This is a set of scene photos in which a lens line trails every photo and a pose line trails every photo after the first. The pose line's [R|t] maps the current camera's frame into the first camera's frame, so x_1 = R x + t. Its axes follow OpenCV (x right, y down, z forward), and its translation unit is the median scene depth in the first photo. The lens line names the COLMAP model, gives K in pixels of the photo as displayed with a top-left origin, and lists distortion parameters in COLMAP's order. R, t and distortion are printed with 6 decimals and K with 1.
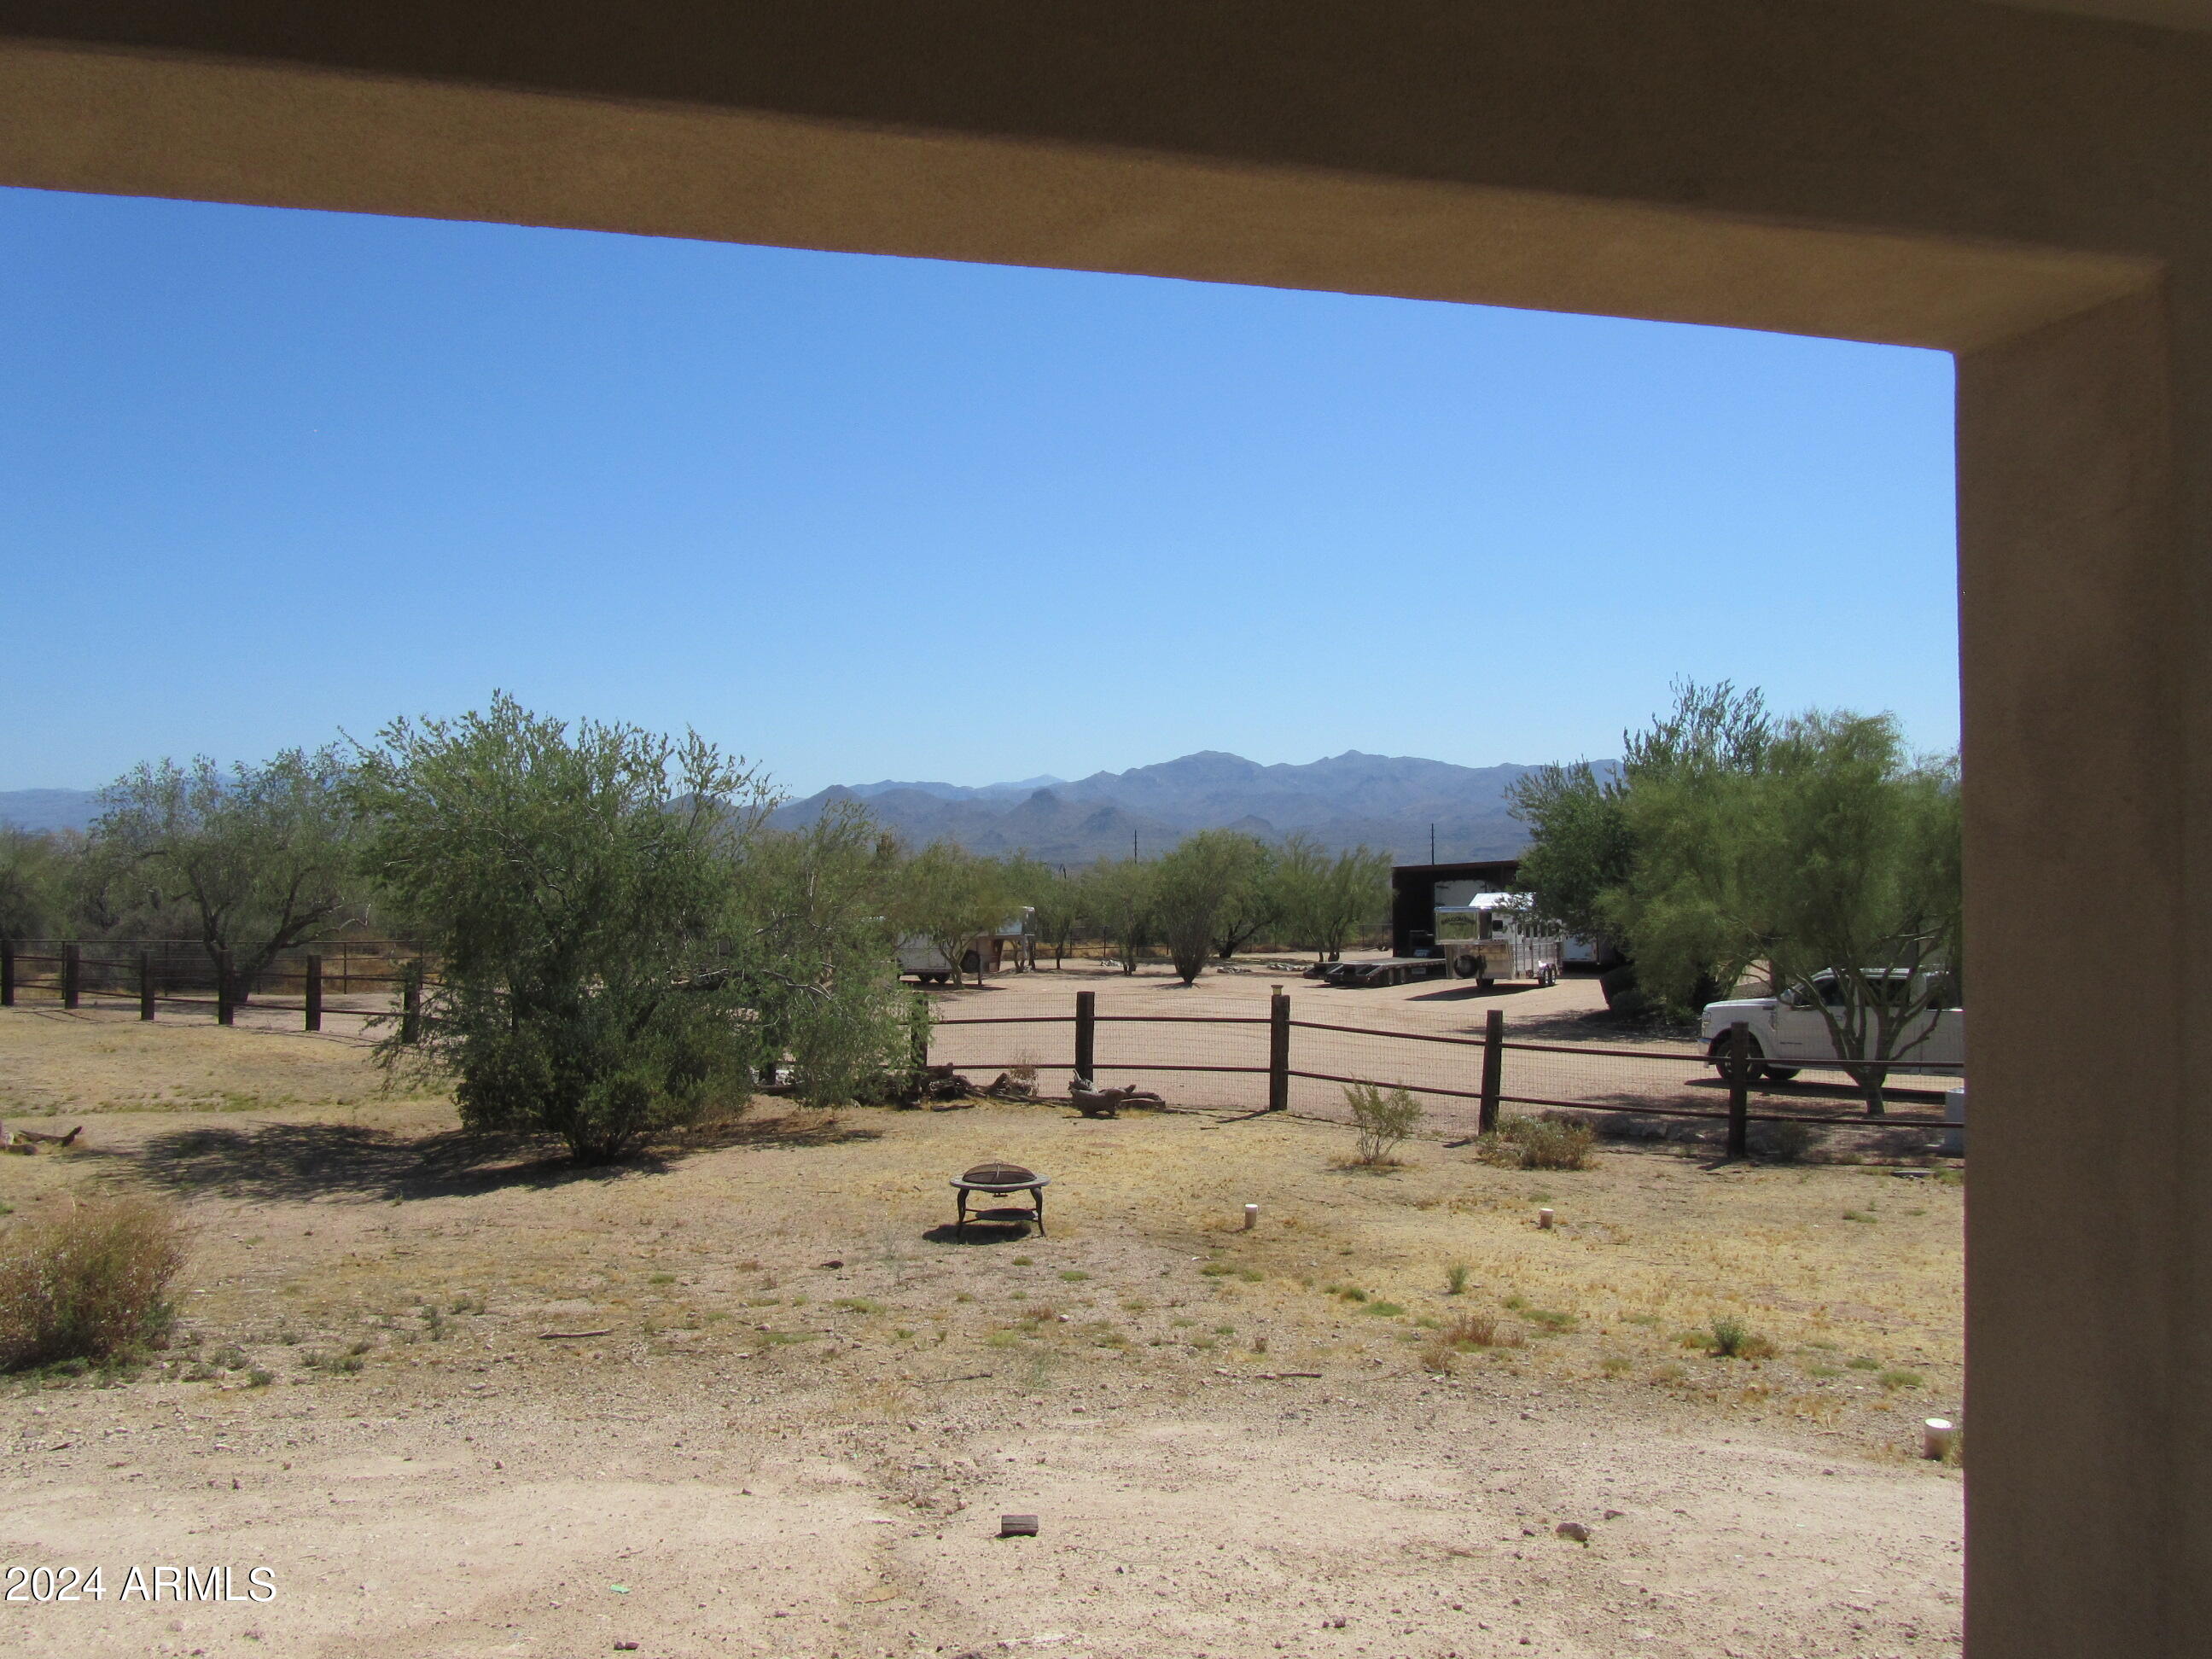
lens RADIAL K [[1802.9, 0, 1108.3], [0, 1802.9, 833.1], [0, 0, 1]] dist [-0.032220, -0.012508]
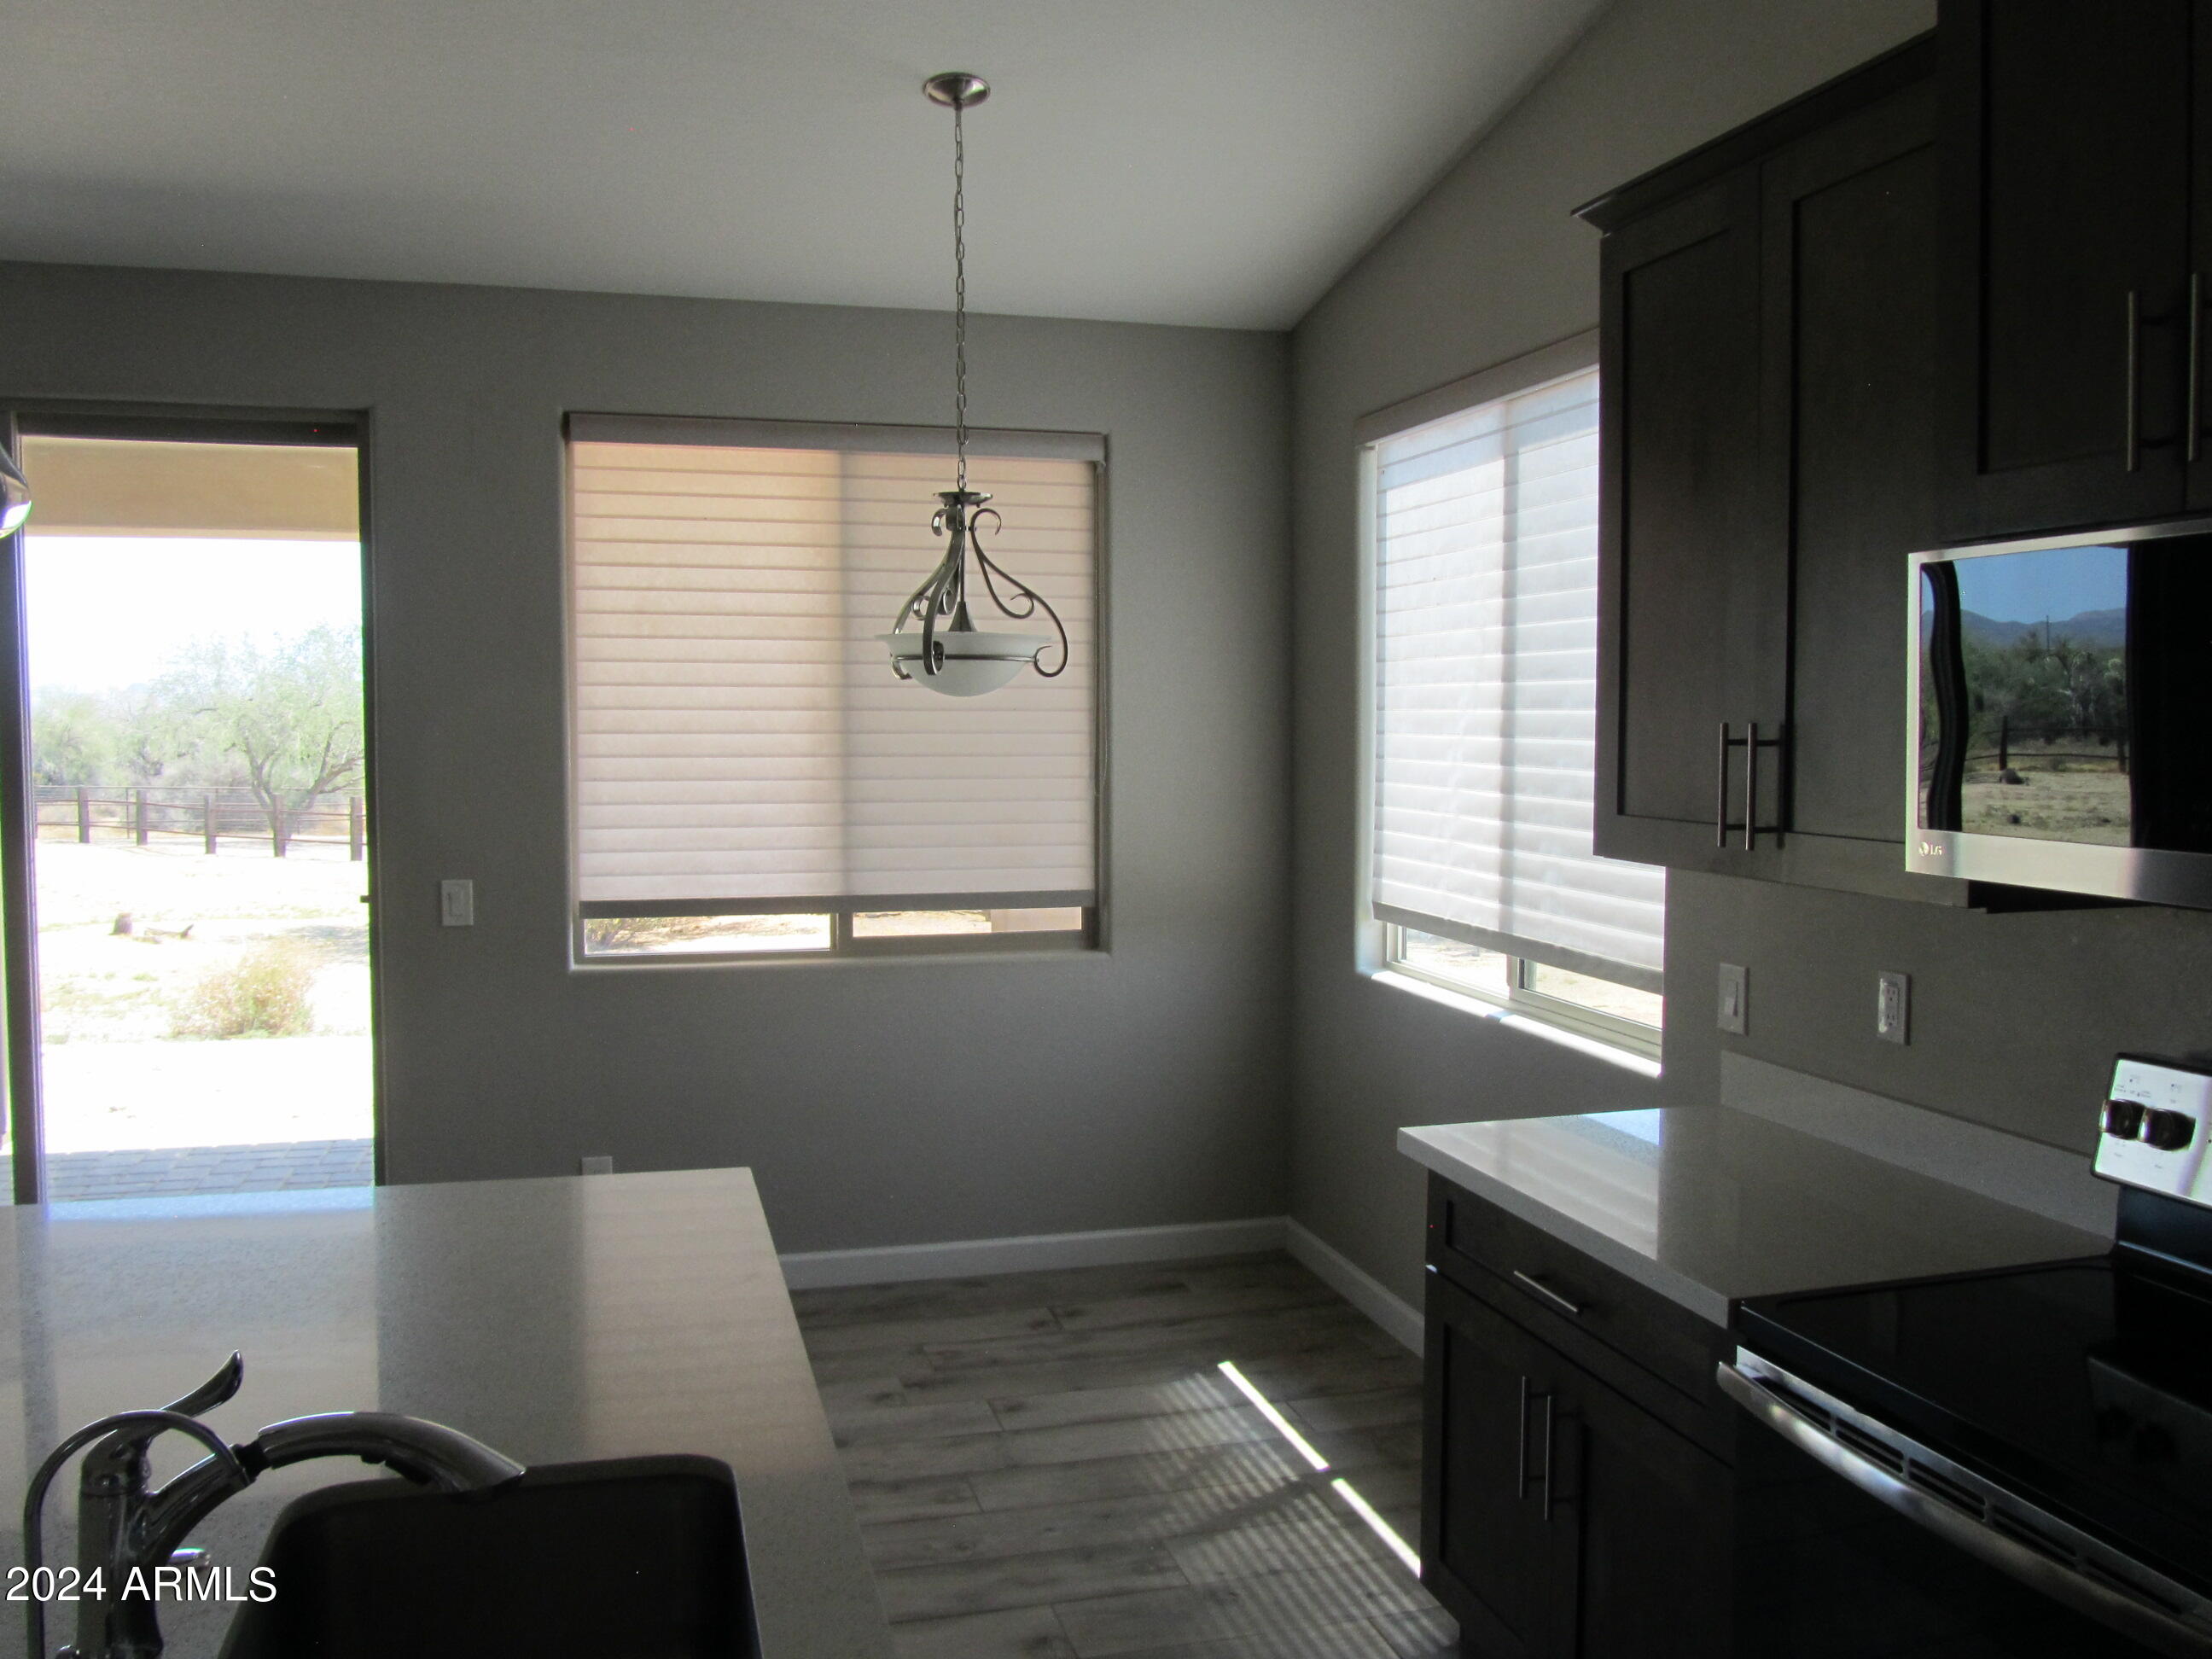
lens RADIAL K [[1802.9, 0, 1096.4], [0, 1802.9, 820.7], [0, 0, 1]] dist [-0.032220, -0.012508]
pose [[0.999942, 0.004895, -0.009601, 0.039637], [-0.004187, 0.997369, 0.072368, -0.002608], [0.009930, -0.072323, 0.997332, -0.125446]]
